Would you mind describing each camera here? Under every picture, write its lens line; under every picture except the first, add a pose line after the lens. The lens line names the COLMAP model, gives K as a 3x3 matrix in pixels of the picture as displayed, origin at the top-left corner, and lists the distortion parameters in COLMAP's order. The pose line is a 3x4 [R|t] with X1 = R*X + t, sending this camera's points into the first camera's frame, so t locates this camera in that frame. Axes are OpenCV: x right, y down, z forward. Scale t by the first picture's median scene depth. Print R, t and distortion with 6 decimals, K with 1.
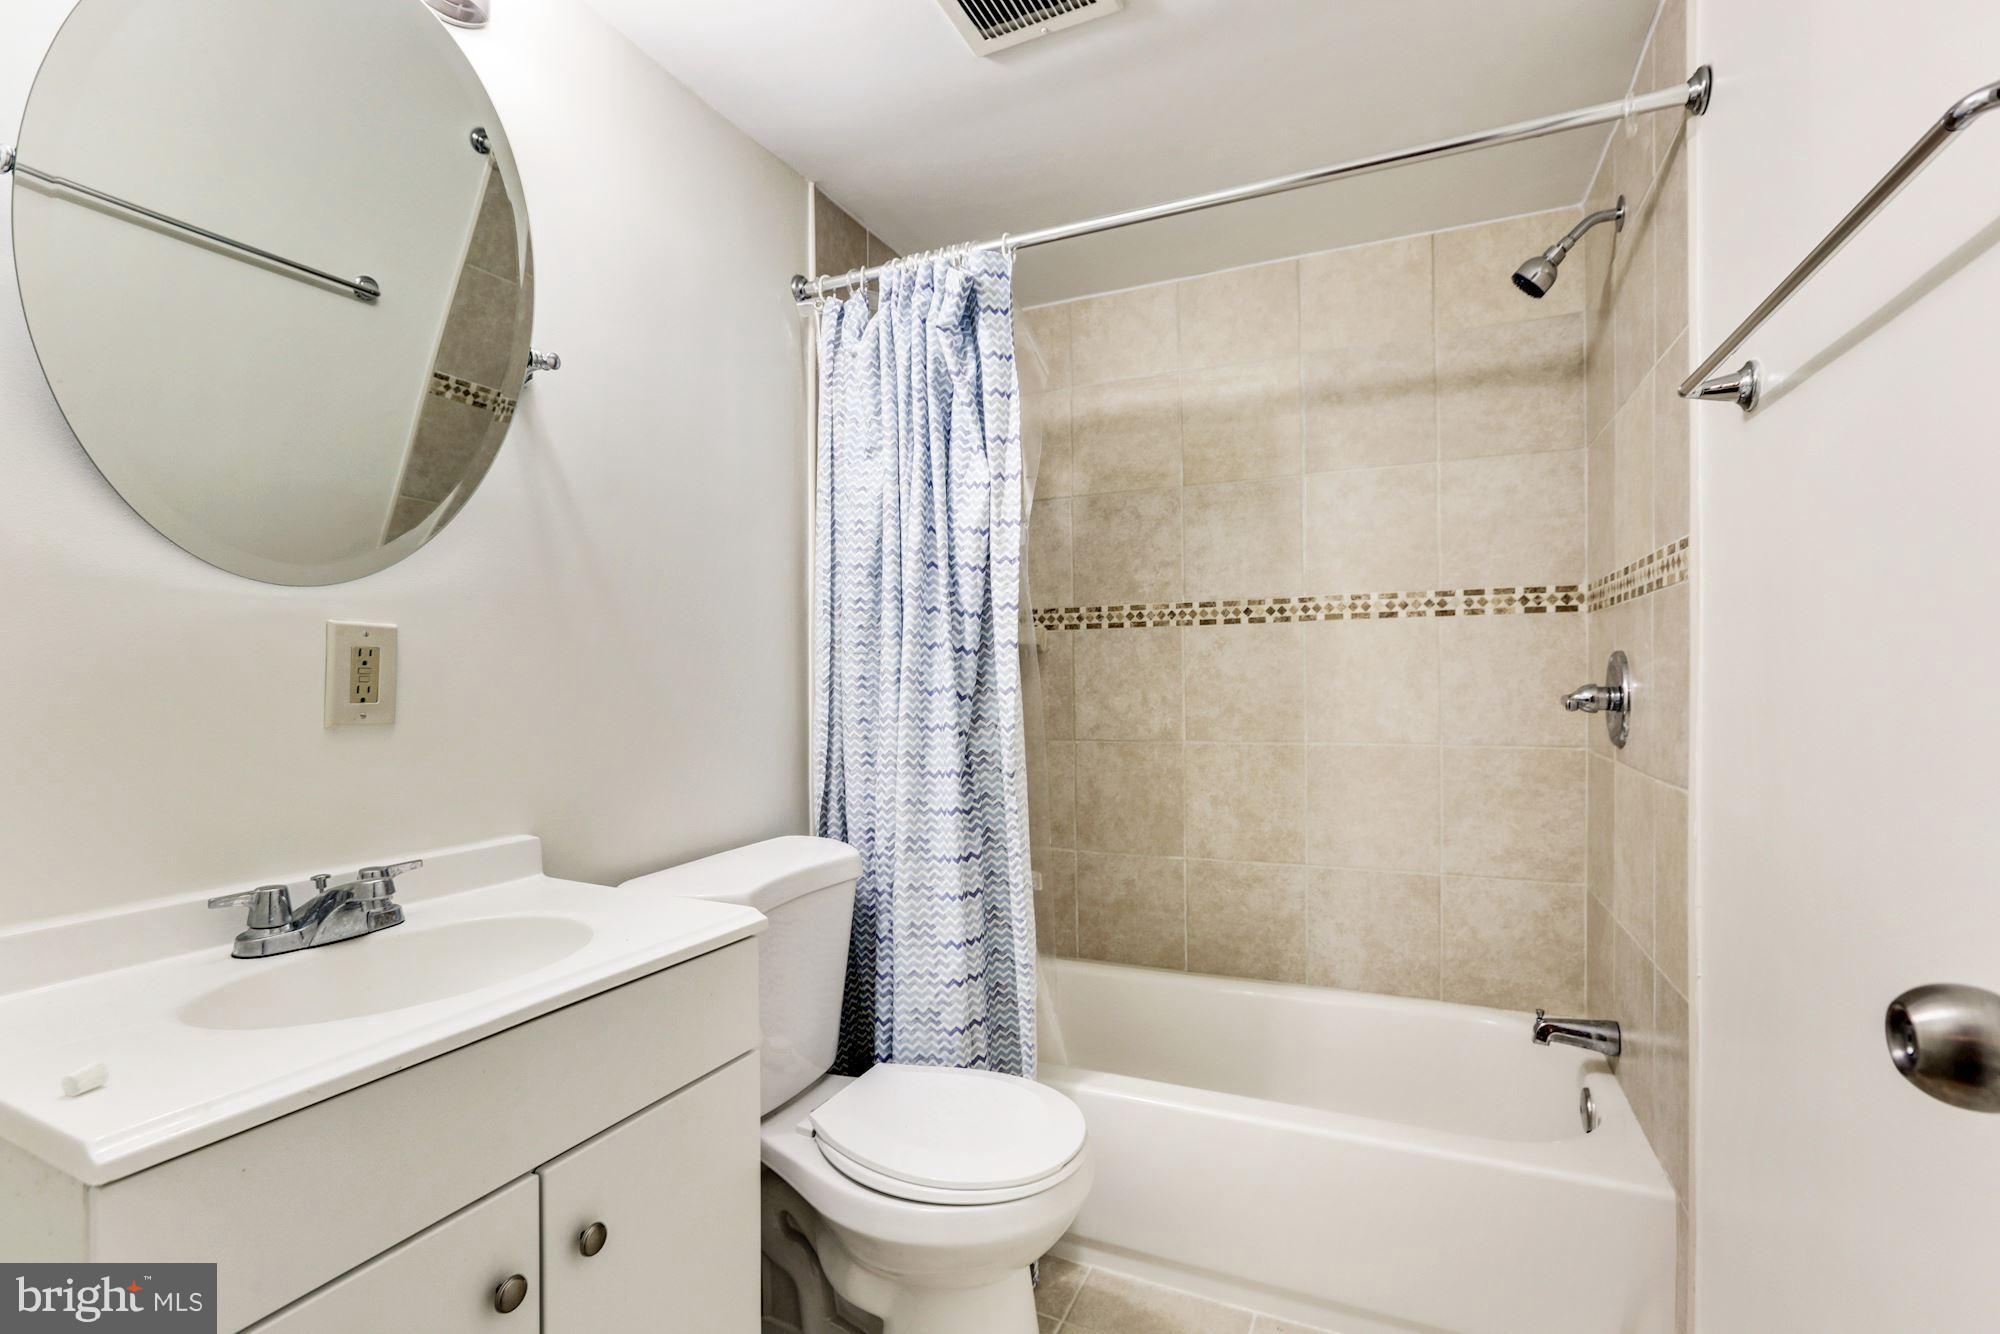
lens RADIAL K [[891.9, 0, 998.4], [0, 891.9, 669.6], [0, 0, 1]] dist [-0.032111, 0.011031]
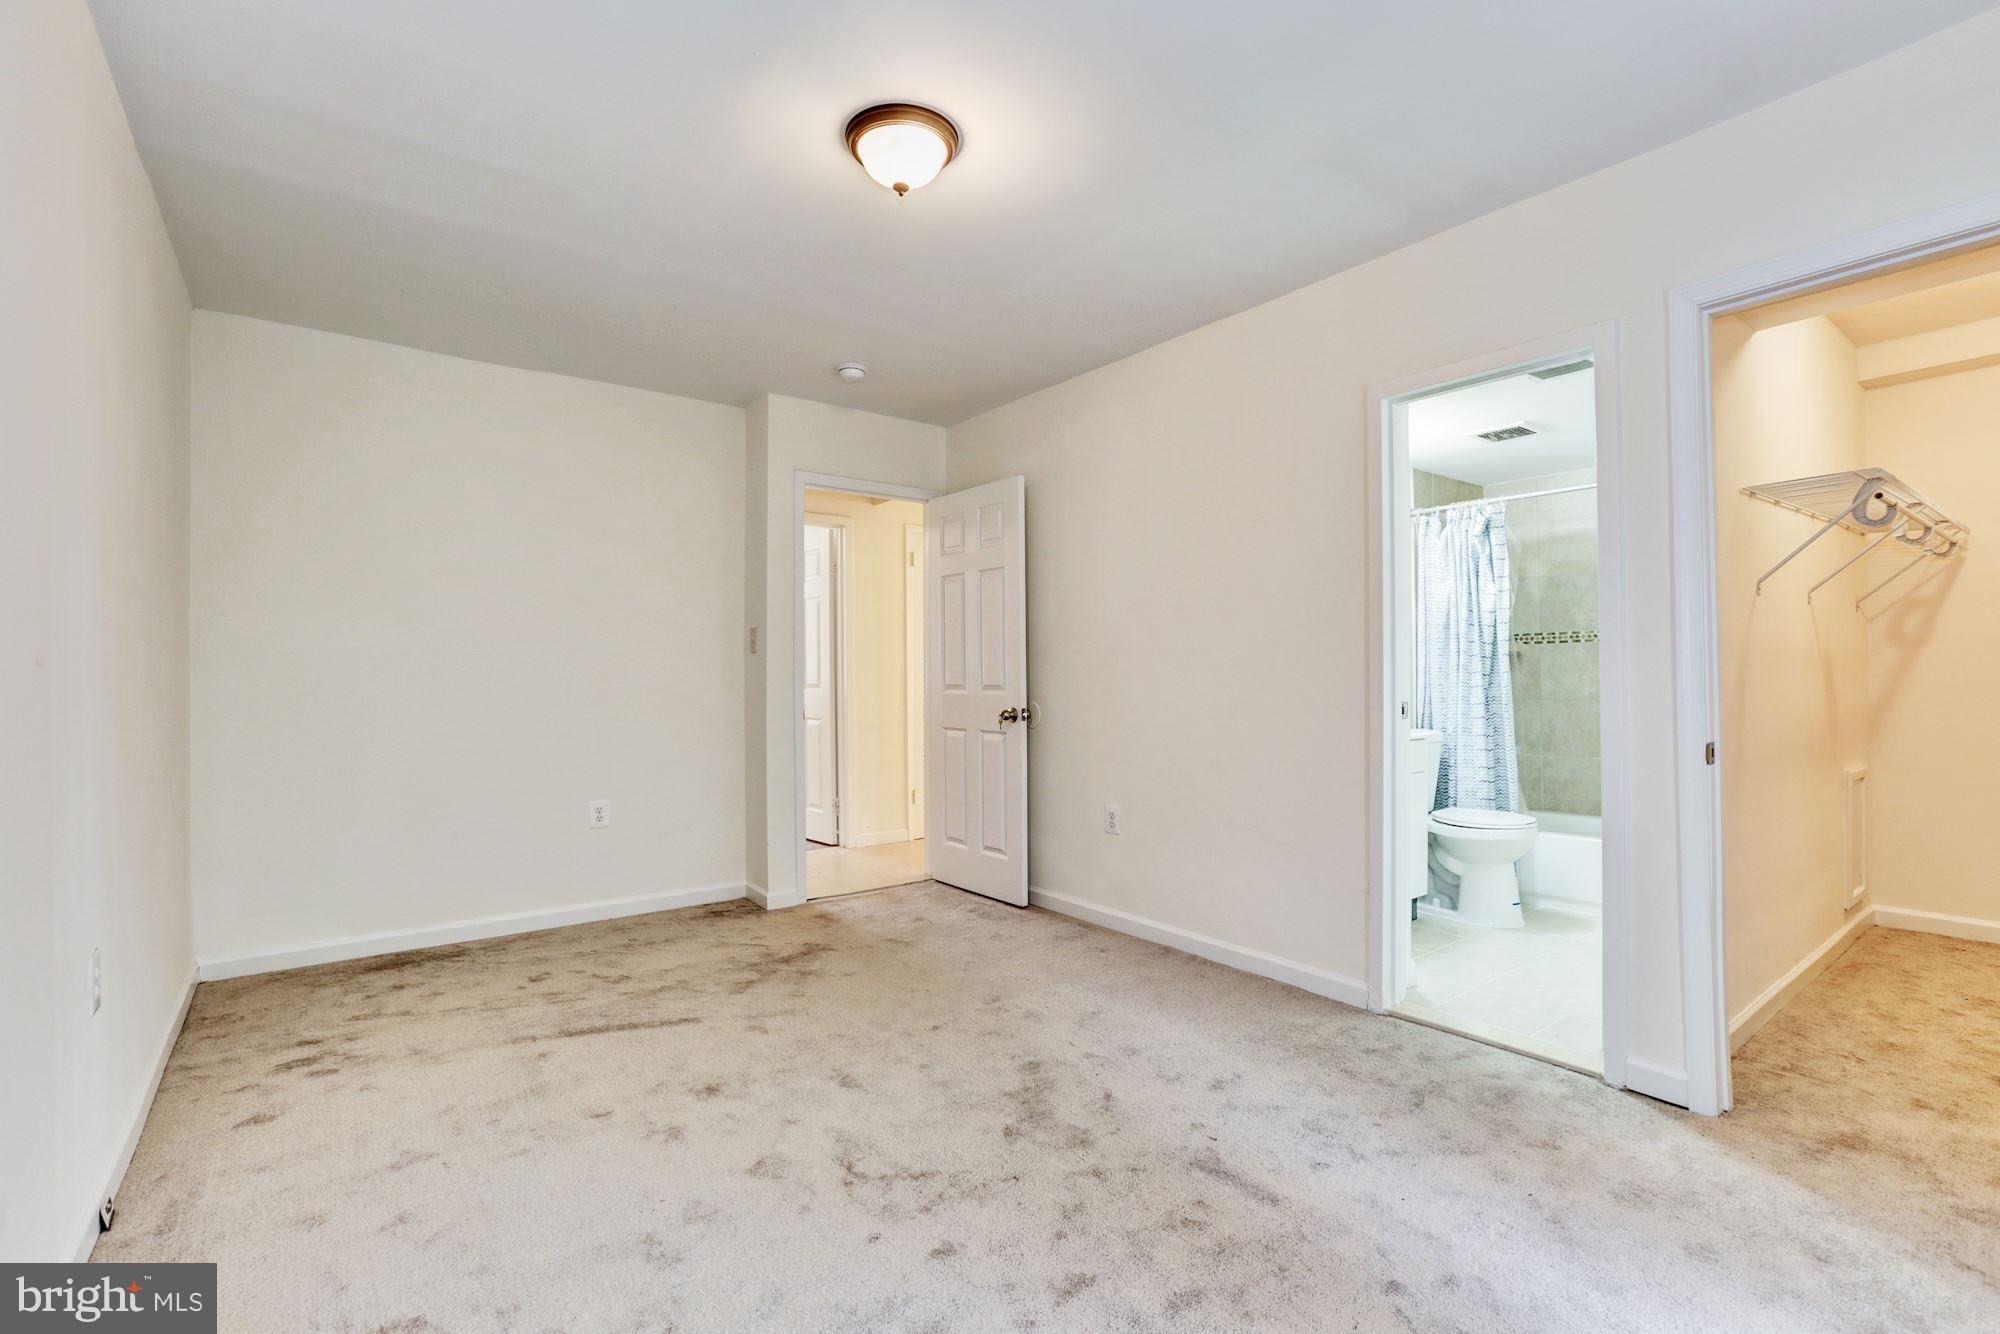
lens RADIAL K [[891.9, 0, 1008.6], [0, 891.9, 671.6], [0, 0, 1]] dist [-0.032111, 0.011031]
pose [[0.882853, -0.005710, -0.469616, -0.054730], [0.008518, 0.999956, 0.003855, -0.000683], [0.469573, -0.007404, 0.882863, -1.932349]]
